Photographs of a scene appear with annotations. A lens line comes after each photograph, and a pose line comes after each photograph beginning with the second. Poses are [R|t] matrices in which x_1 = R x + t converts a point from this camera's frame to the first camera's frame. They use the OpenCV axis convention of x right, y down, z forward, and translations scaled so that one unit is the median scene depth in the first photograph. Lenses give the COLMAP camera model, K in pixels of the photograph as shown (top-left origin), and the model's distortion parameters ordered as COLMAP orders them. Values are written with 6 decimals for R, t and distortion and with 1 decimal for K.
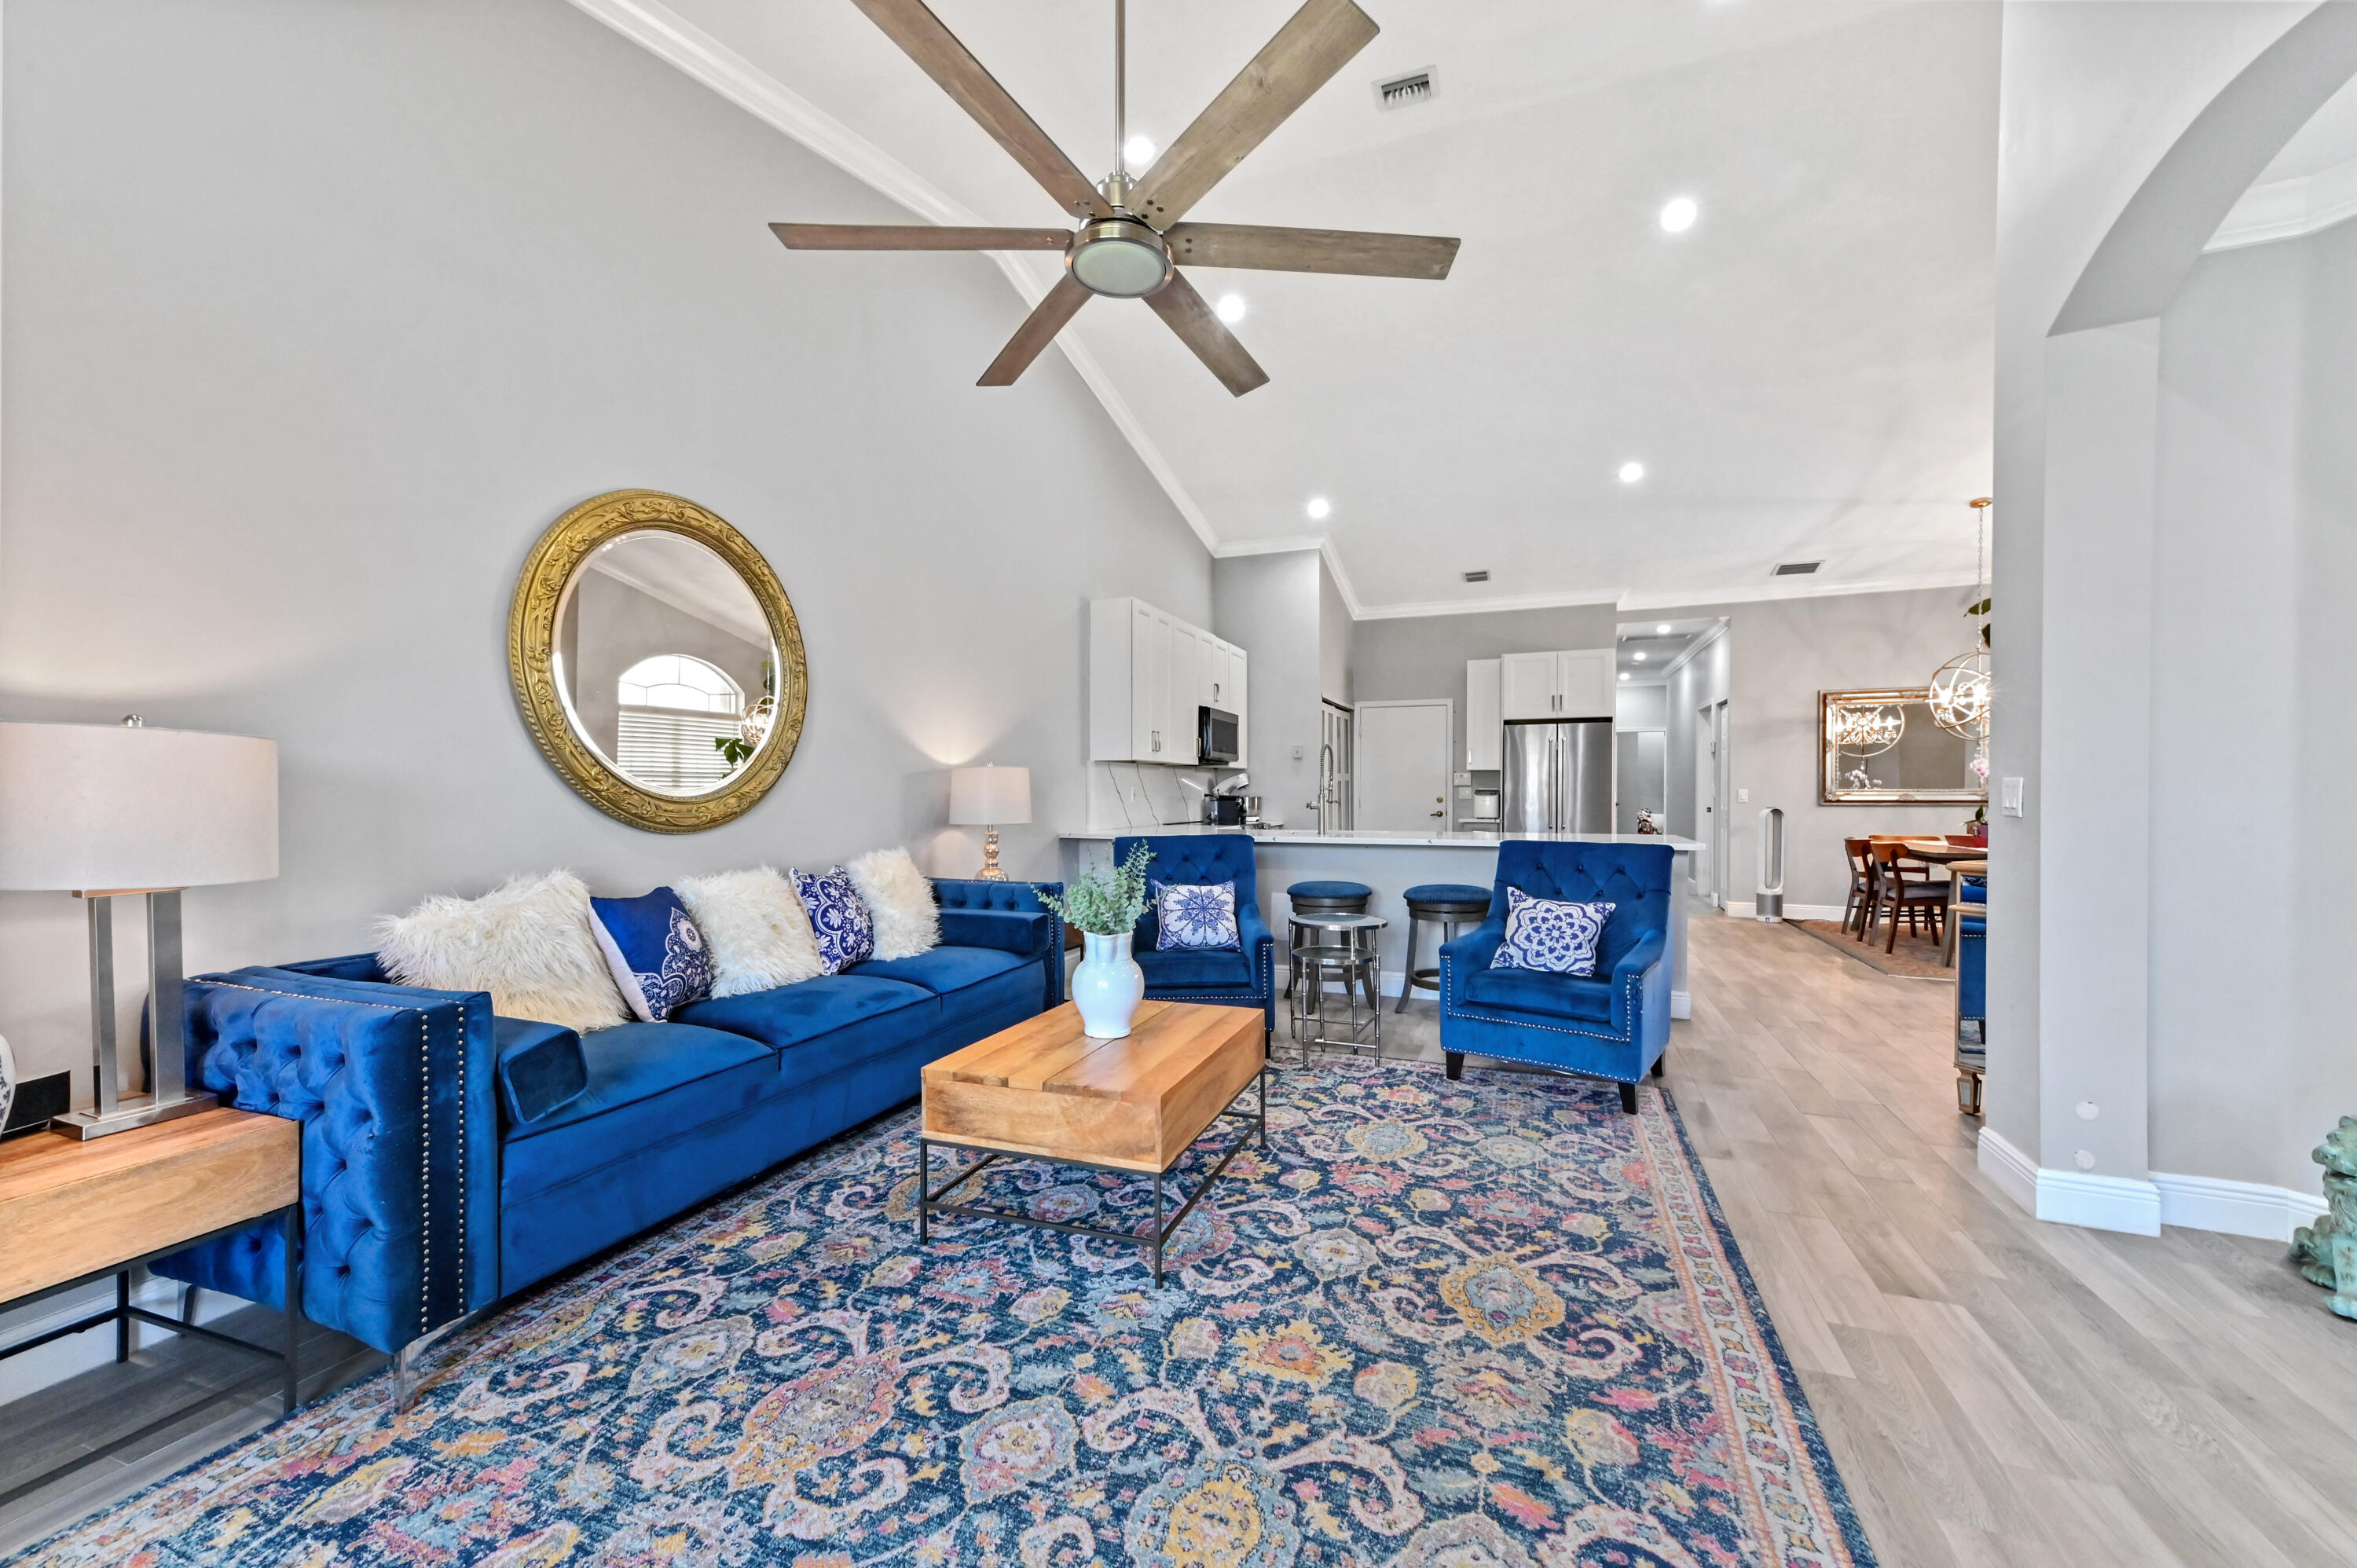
lens RADIAL K [[930.0, 0, 1191.6], [0, 930.0, 790.6], [0, 0, 1]] dist [0.015150, -0.000085]
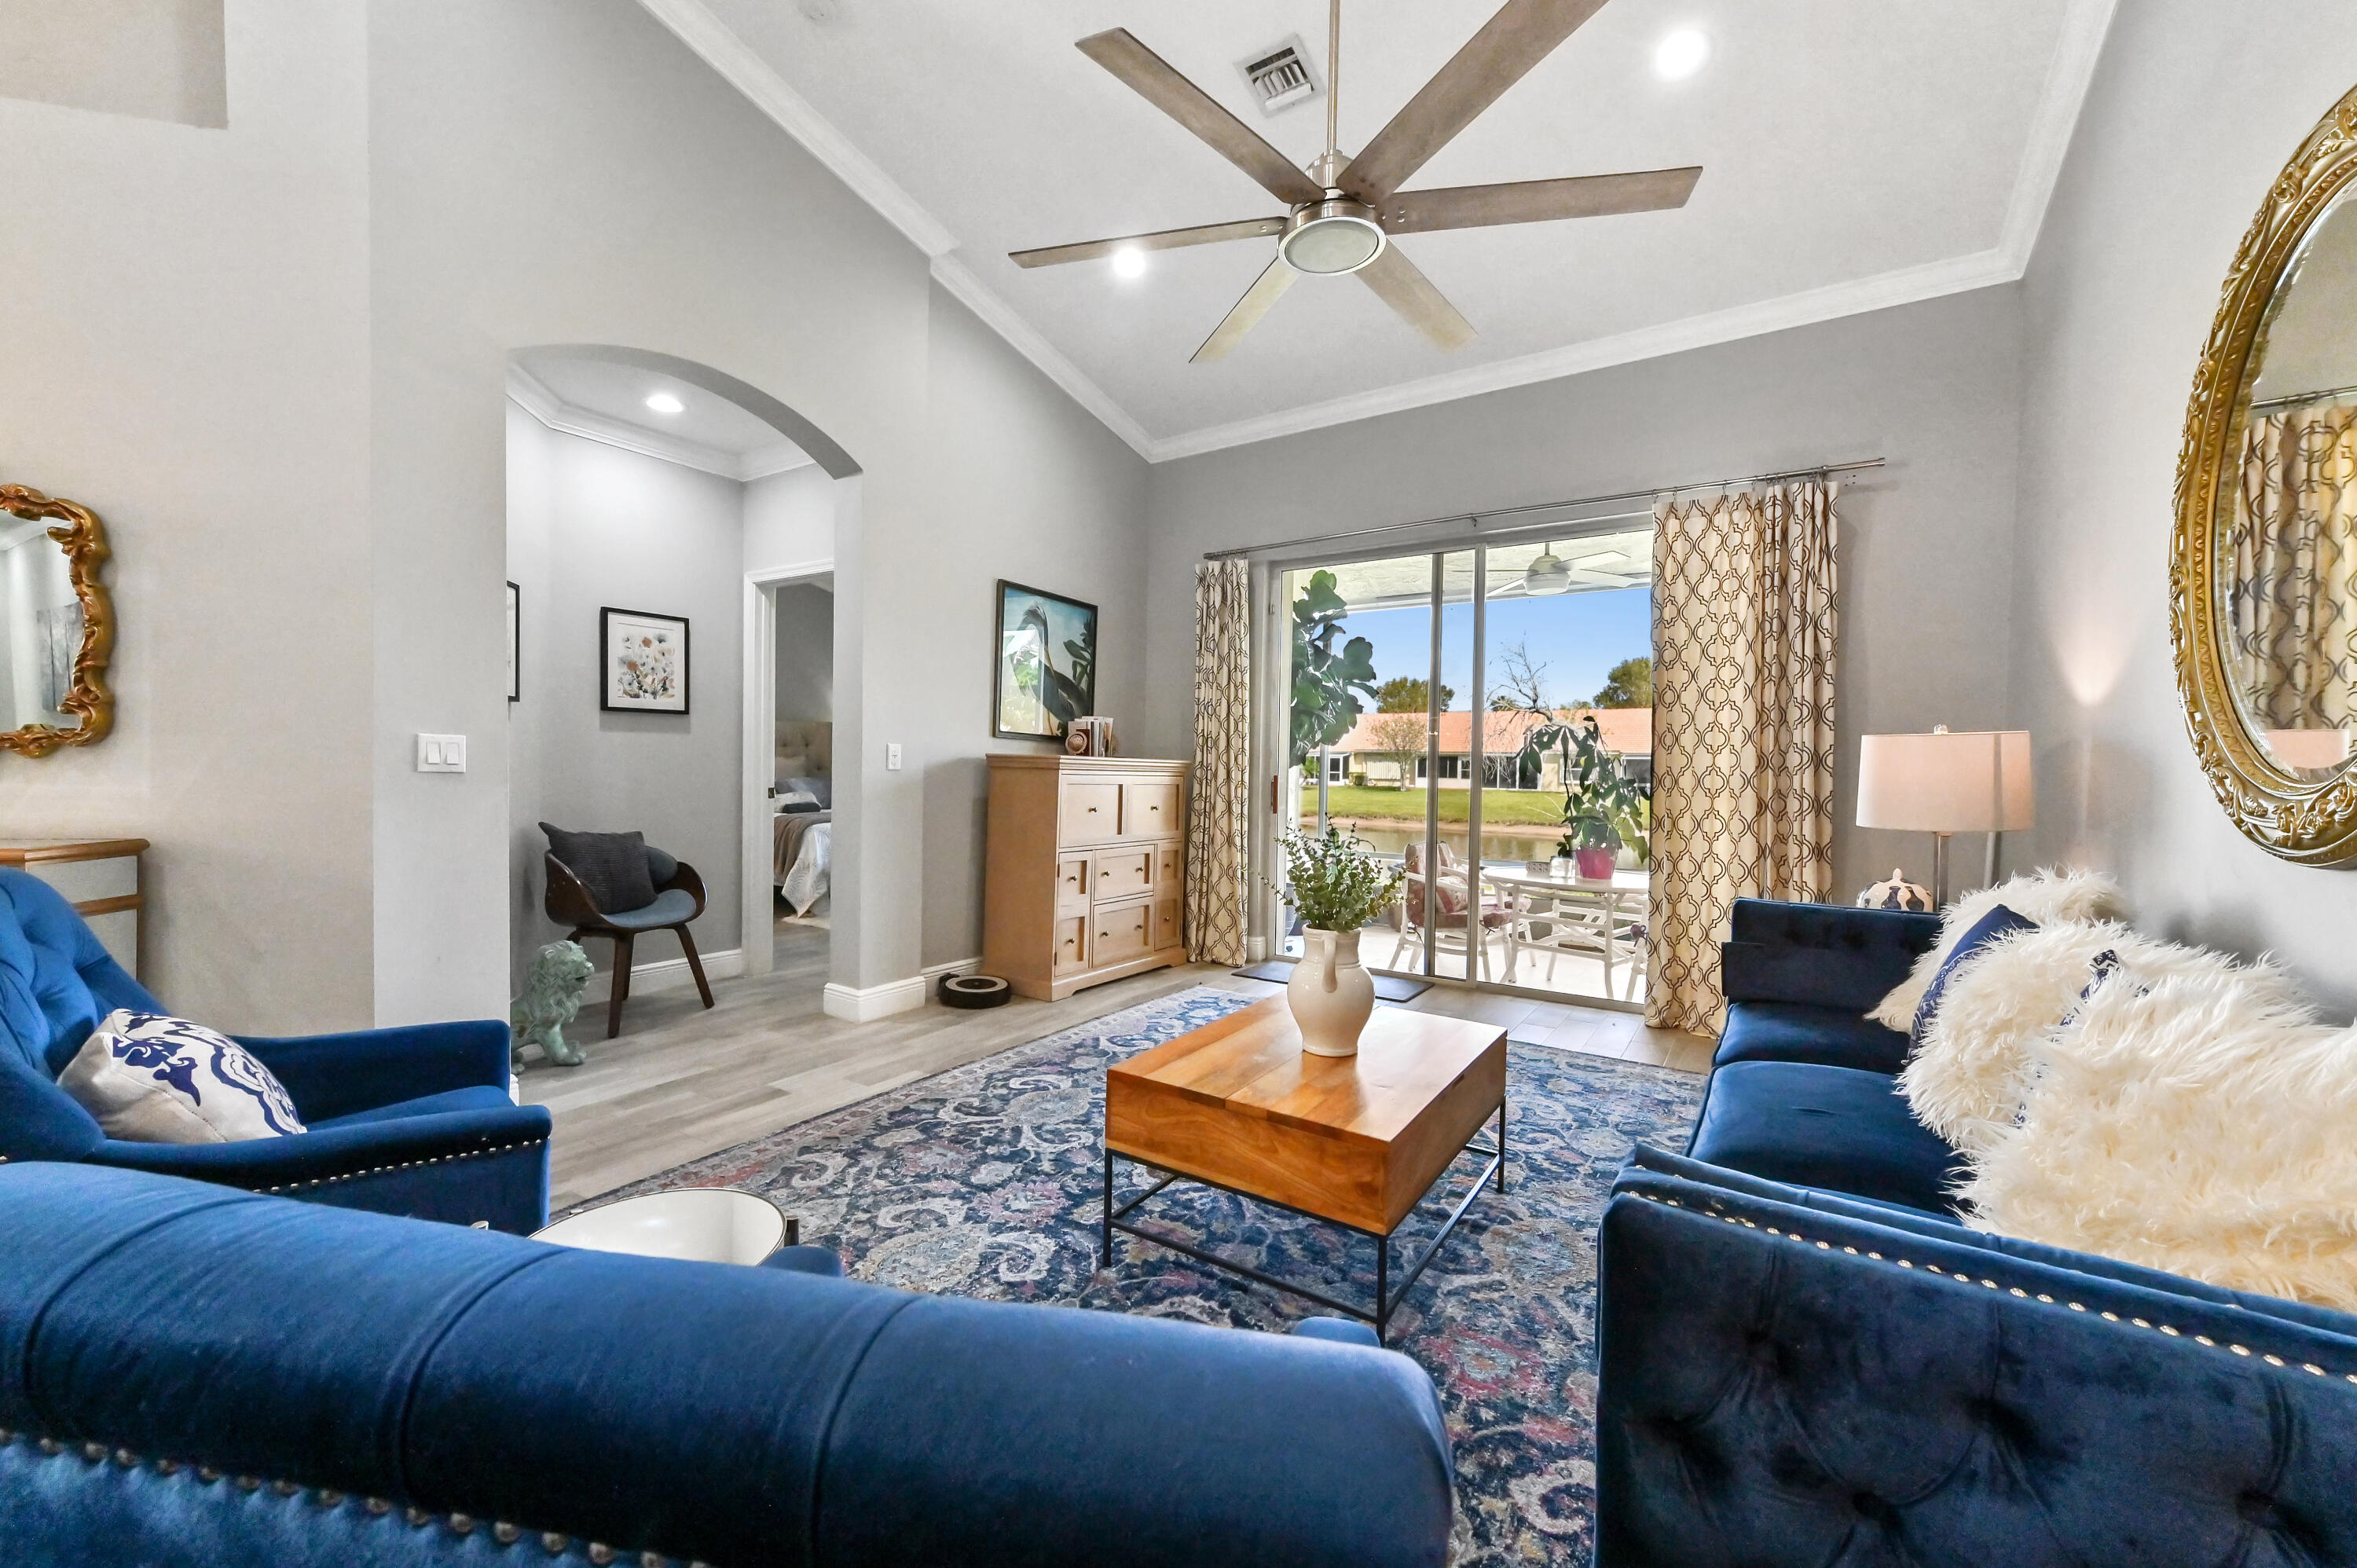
lens RADIAL K [[930.0, 0, 1164.1], [0, 930.0, 785.8], [0, 0, 1]] dist [0.015150, -0.000085]
pose [[-0.971906, -0.020040, 0.234516, -0.149192], [-0.015680, 0.999668, 0.020439, 0.009430], [-0.234848, 0.016188, -0.971897, 2.015653]]
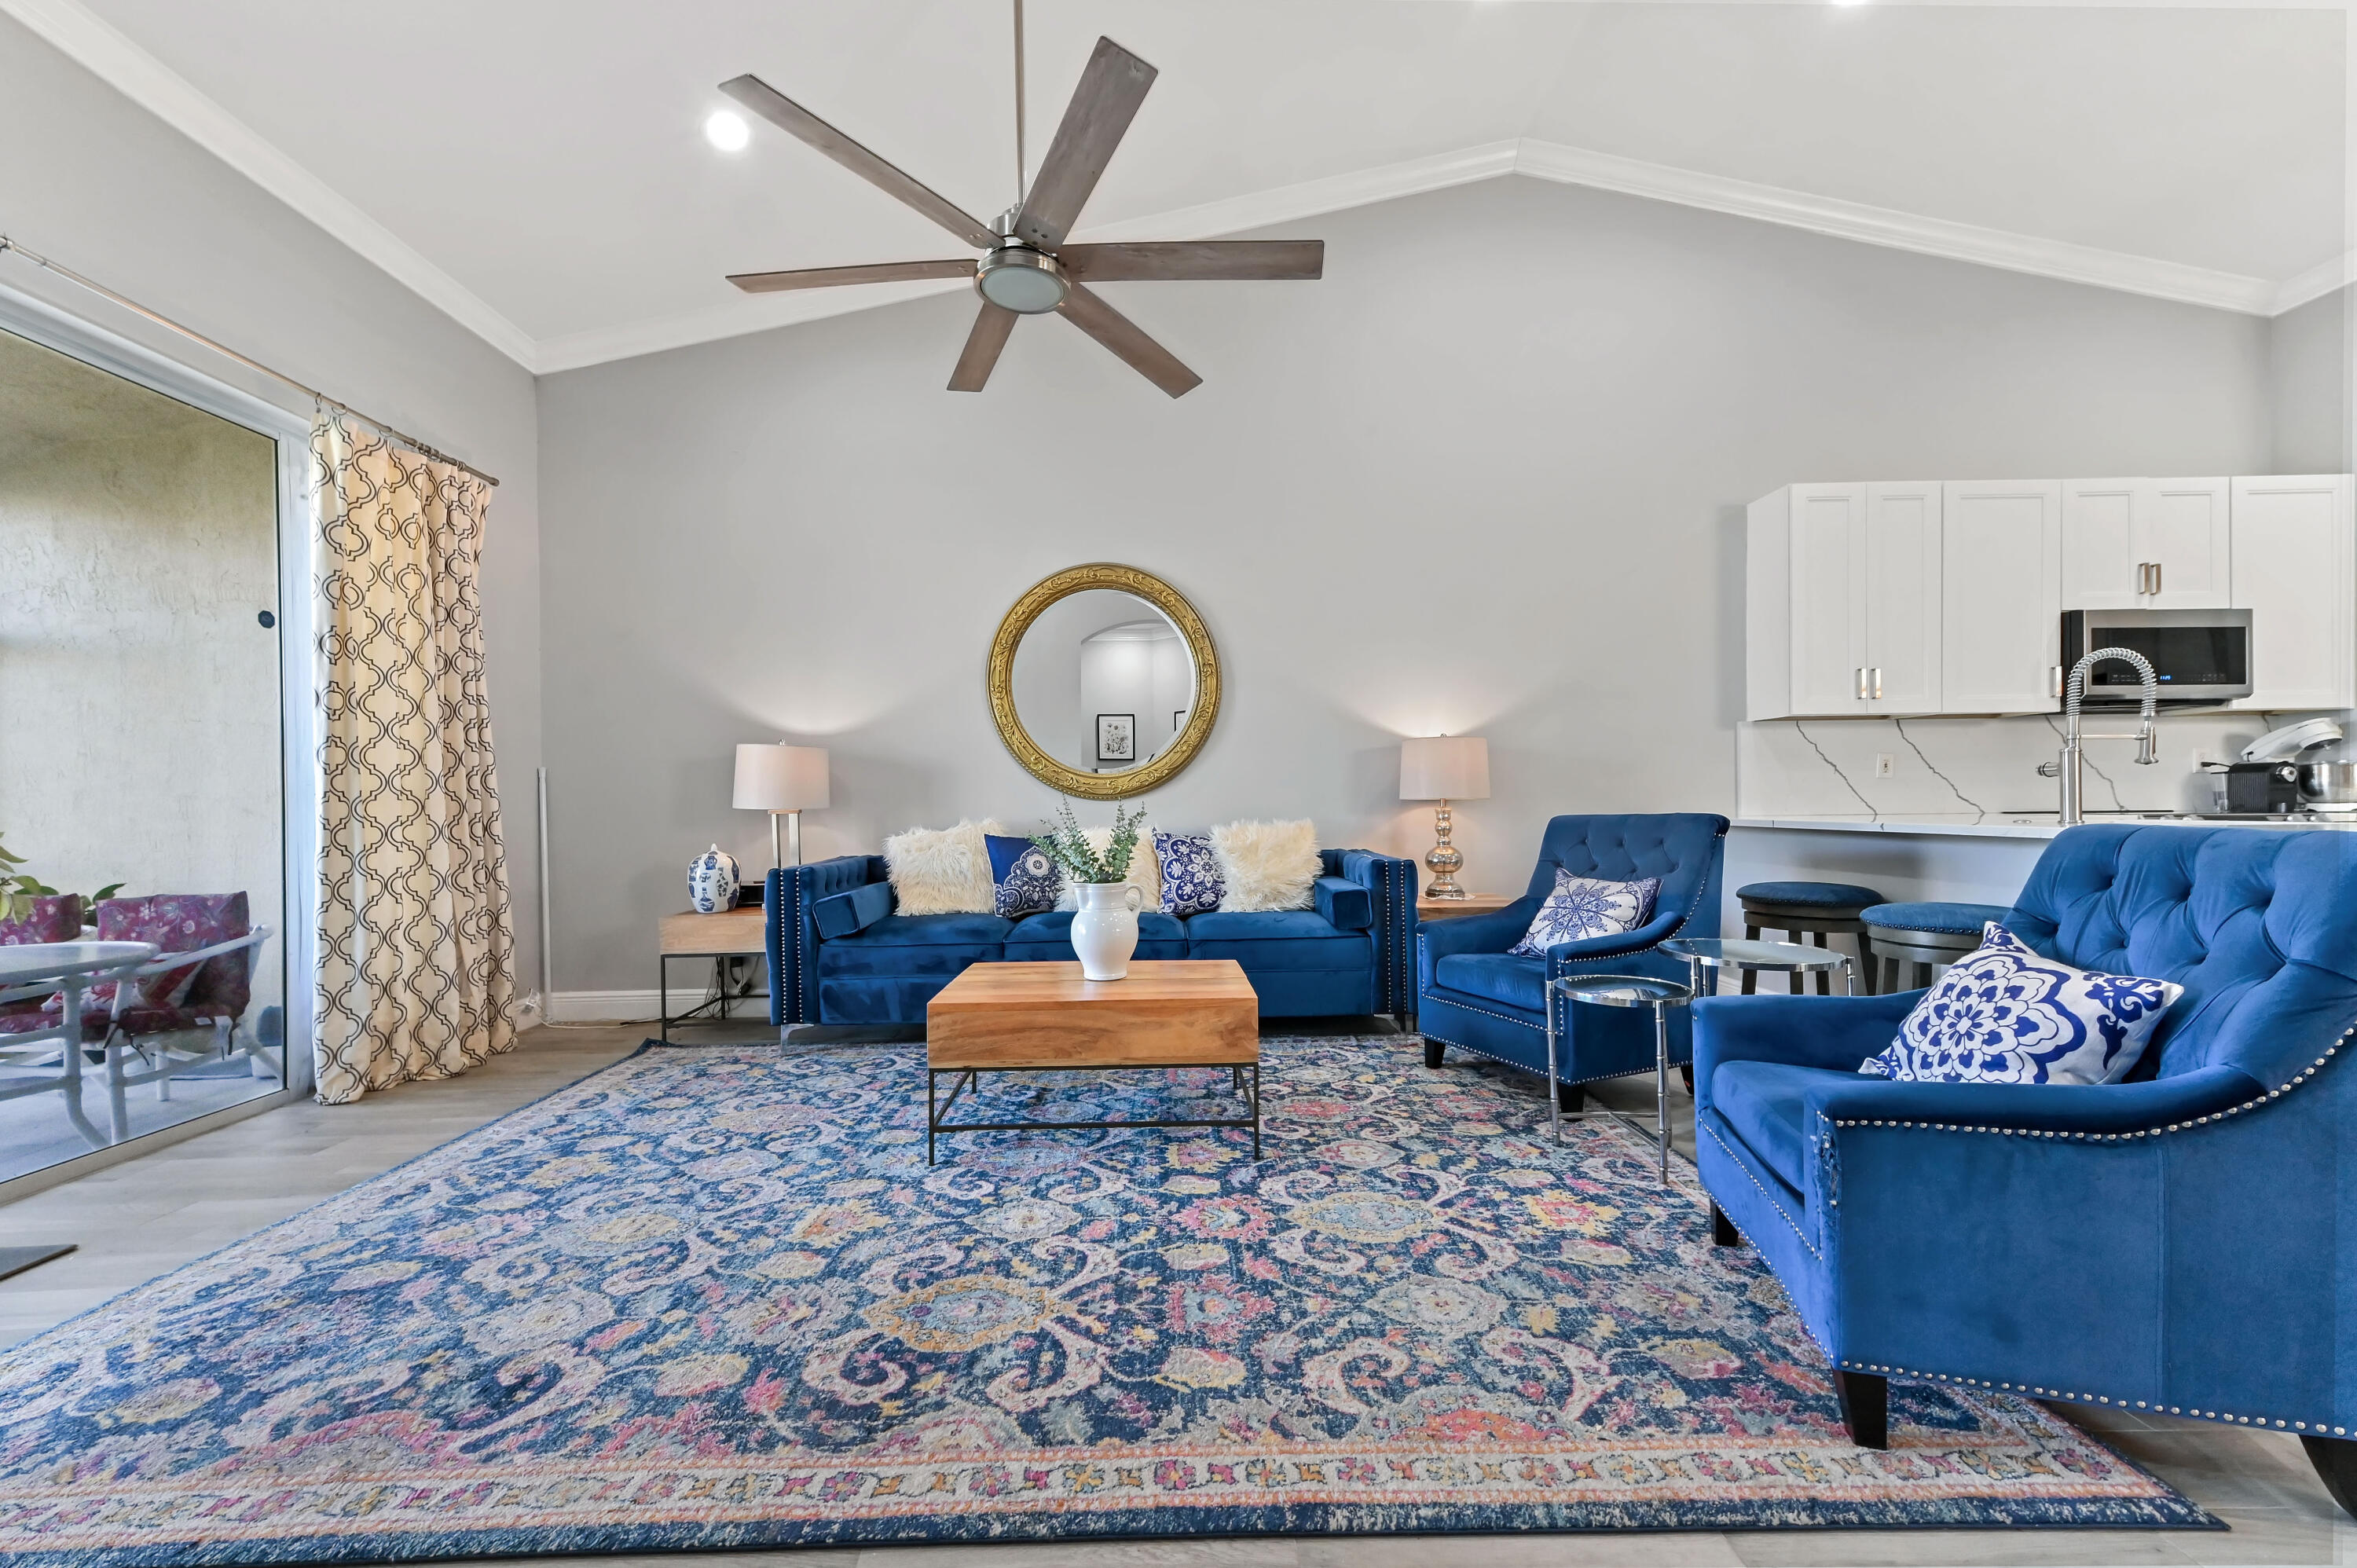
lens RADIAL K [[930.0, 0, 1171.3], [0, 930.0, 797.8], [0, 0, 1]] dist [0.015150, -0.000085]
pose [[0.365819, -0.007855, -0.930653, 1.030498], [0.012598, 0.999915, -0.003487, 0.062930], [0.930601, -0.010449, 0.365887, 0.741640]]
